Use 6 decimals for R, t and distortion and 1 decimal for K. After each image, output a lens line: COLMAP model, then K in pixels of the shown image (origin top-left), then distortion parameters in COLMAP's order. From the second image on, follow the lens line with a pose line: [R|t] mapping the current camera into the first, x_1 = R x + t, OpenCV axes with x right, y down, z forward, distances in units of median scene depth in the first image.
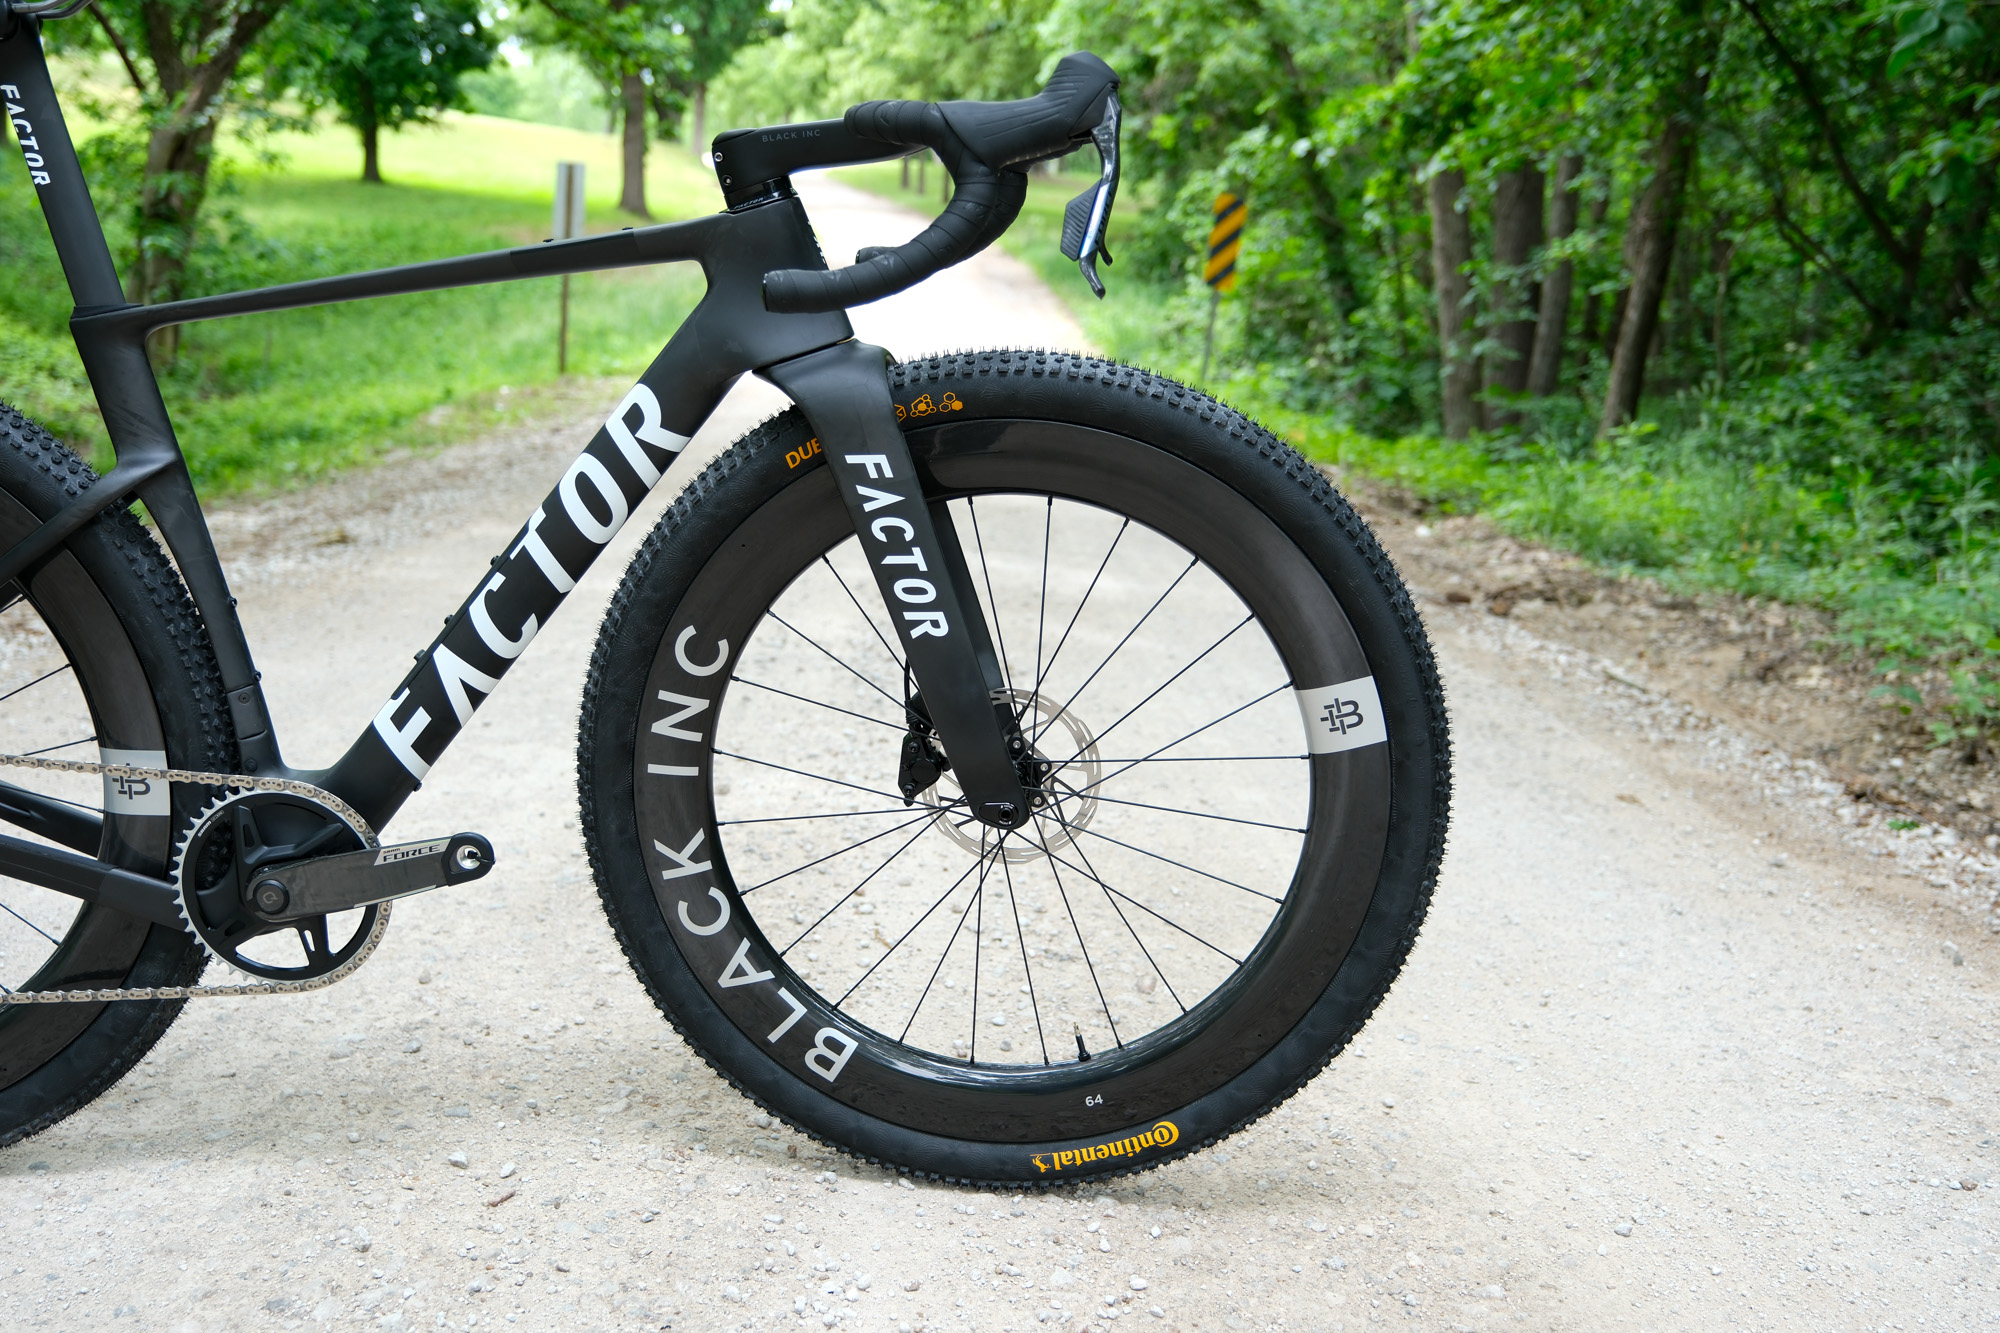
lens RADIAL K [[2027.4, 0, 1000.0], [0, 2027.4, 666.5], [0, 0, 1]] dist [-0.213803, 0.309204]
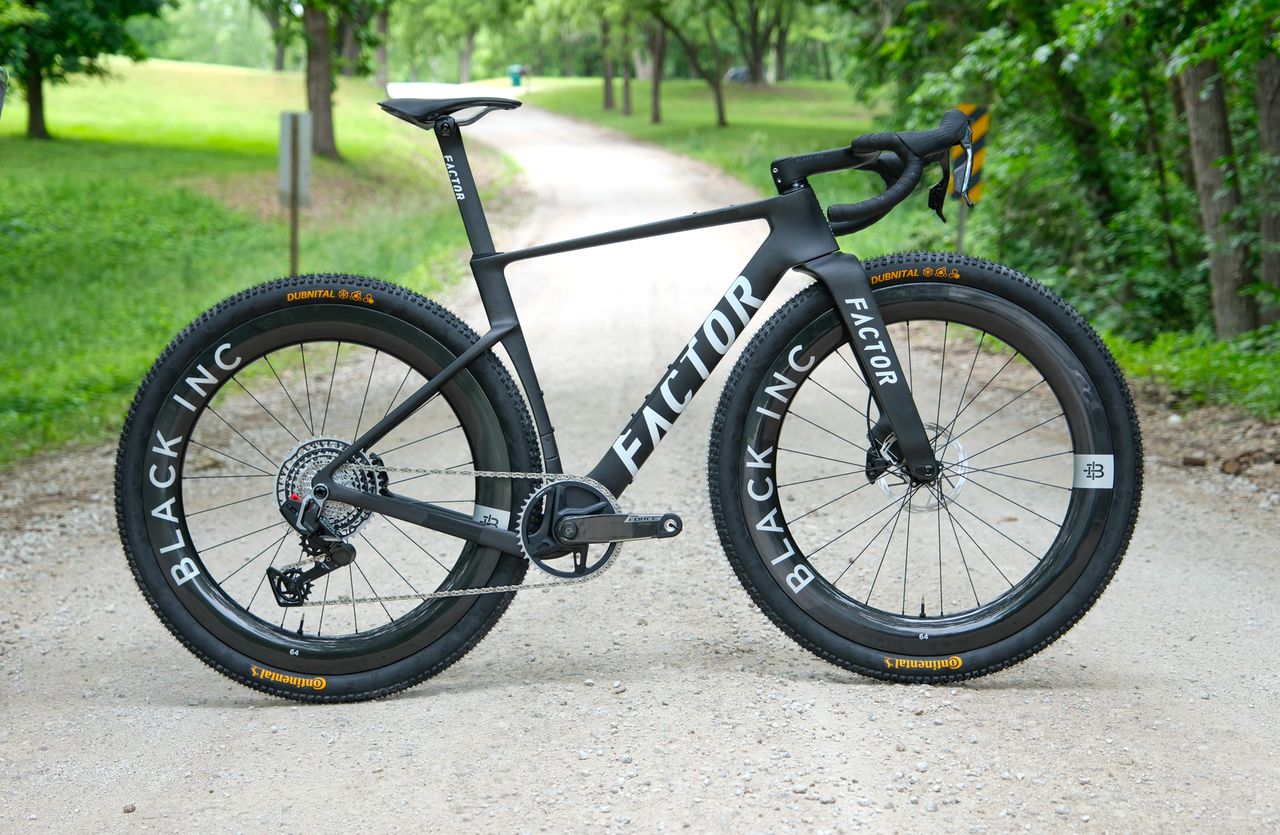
lens RADIAL K [[2598.6, 0, 640.0], [0, 2598.6, 417.5], [0, 0, 1]] dist [-0.178107, -0.006015]
pose [[0.997903, -0.061962, -0.018722, -0.150068], [0.059599, 0.992393, -0.107724, 0.184590], [0.025255, 0.106382, 0.994005, -1.068756]]
